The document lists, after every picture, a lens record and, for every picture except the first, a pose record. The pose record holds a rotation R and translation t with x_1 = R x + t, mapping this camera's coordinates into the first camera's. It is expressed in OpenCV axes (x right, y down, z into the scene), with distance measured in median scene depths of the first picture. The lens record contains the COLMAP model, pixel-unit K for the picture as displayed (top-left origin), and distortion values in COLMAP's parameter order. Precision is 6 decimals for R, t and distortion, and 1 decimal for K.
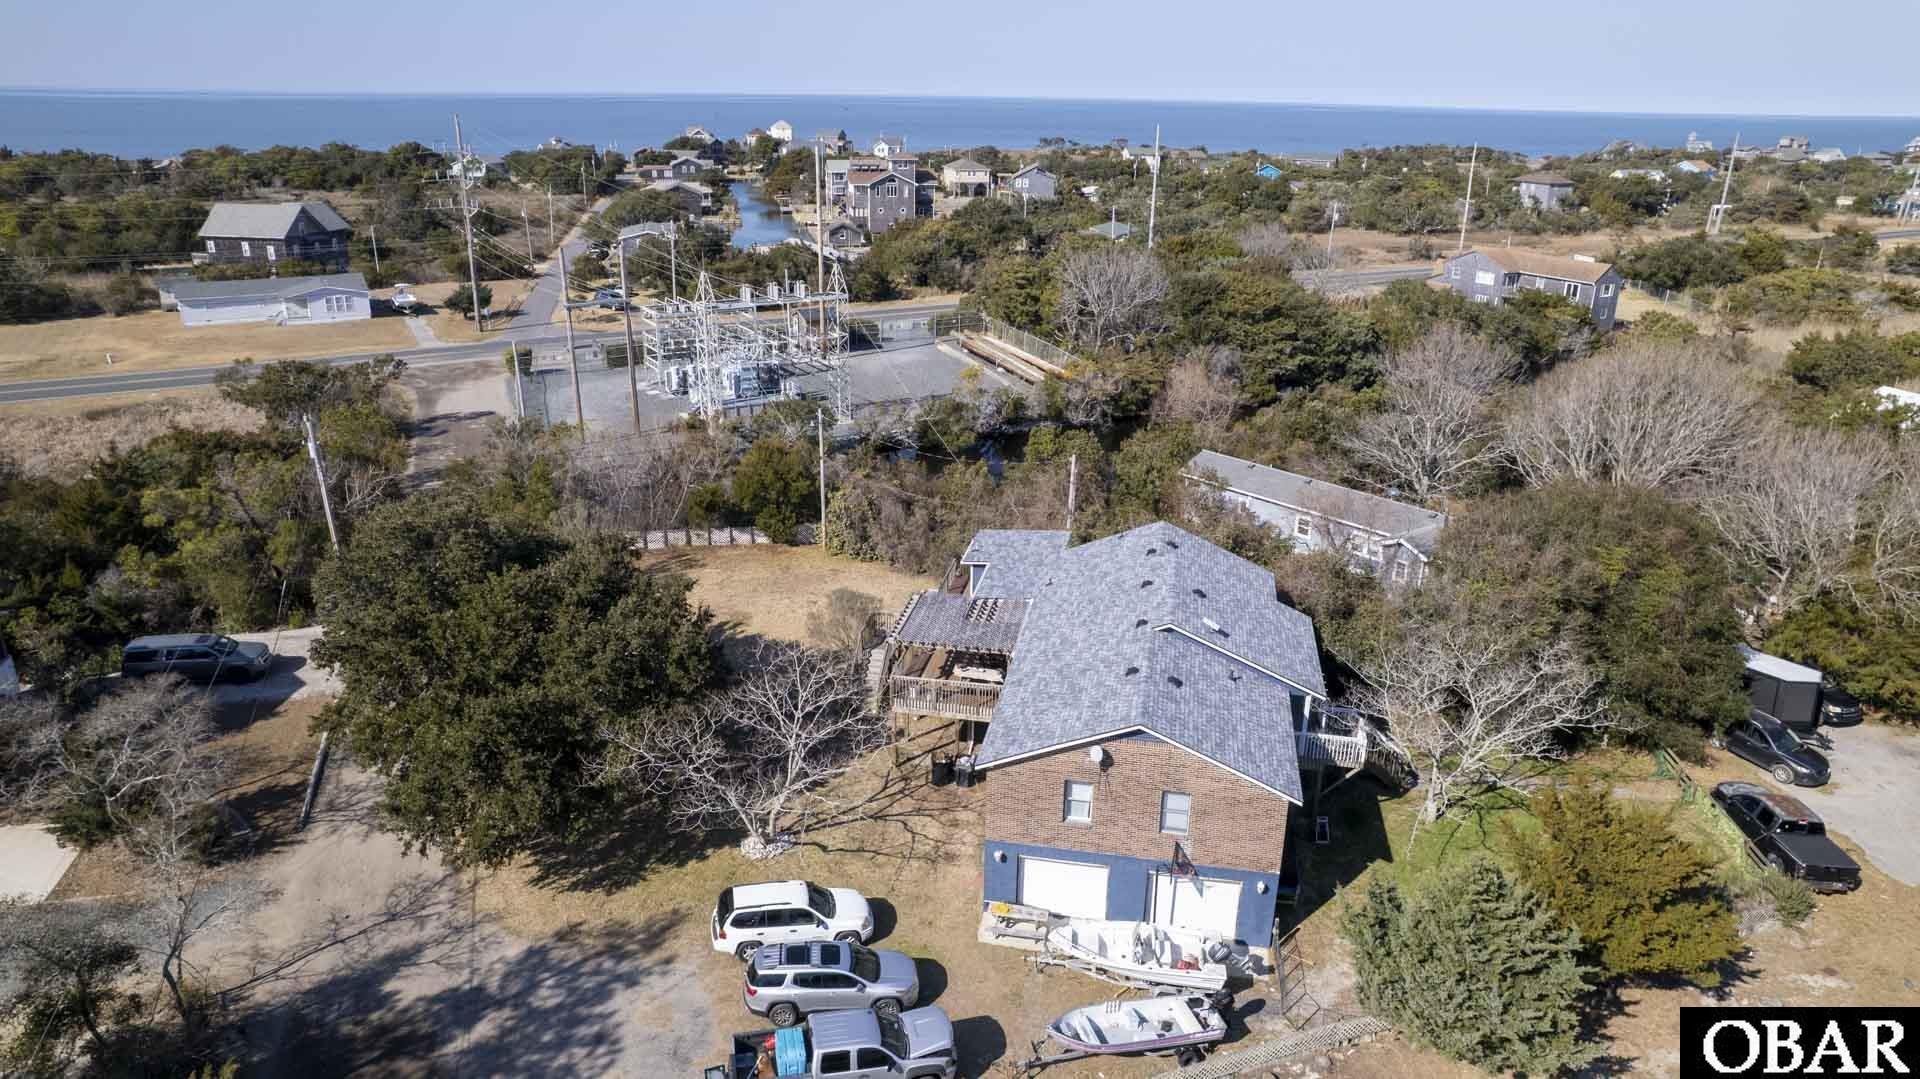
lens RADIAL K [[1227.6, 0, 954.4], [0, 1227.6, 537.1], [0, 0, 1]] dist [-0.053041, 0.028101]
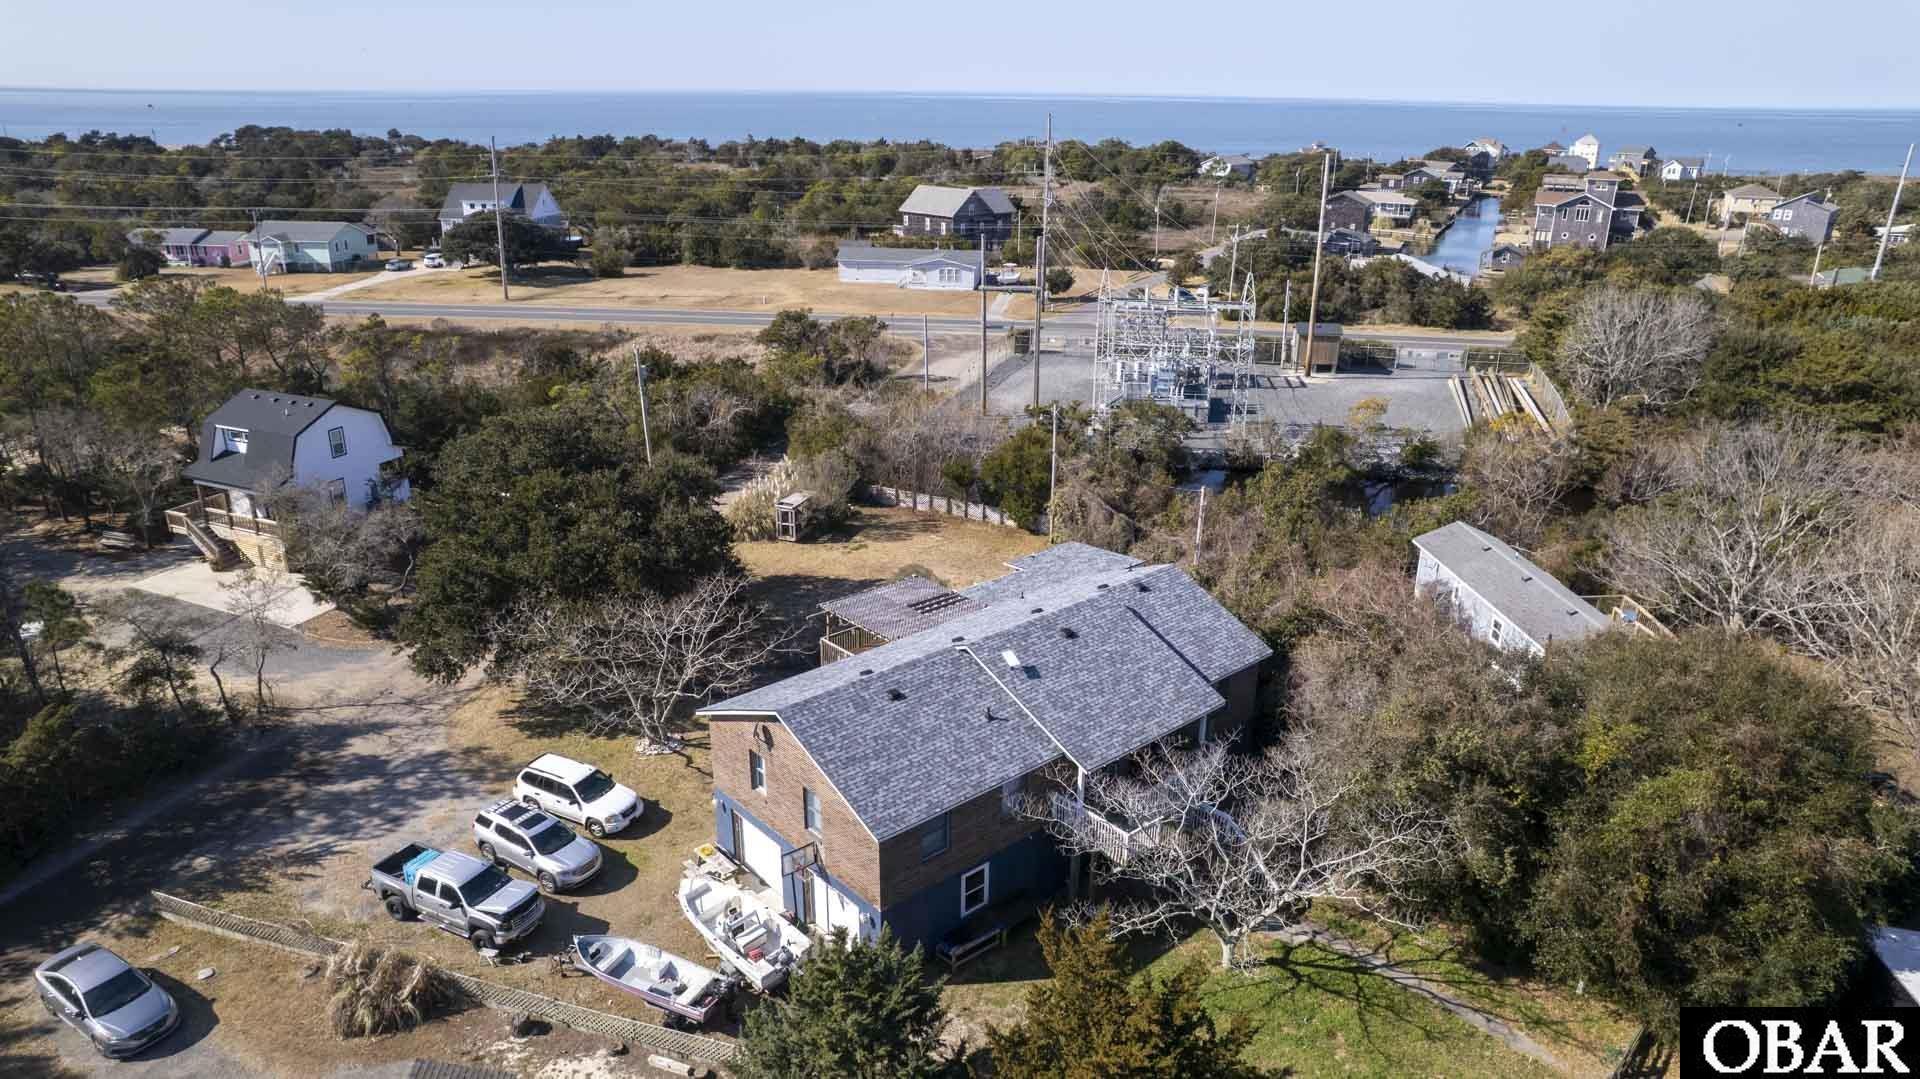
lens RADIAL K [[1227.6, 0, 966.5], [0, 1227.6, 542.7], [0, 0, 1]] dist [-0.053041, 0.028101]
pose [[0.800837, 0.206880, -0.562014, 0.208186], [-0.207441, 0.976169, 0.063742, -0.020573], [0.561807, 0.065538, 0.824668, 0.060882]]
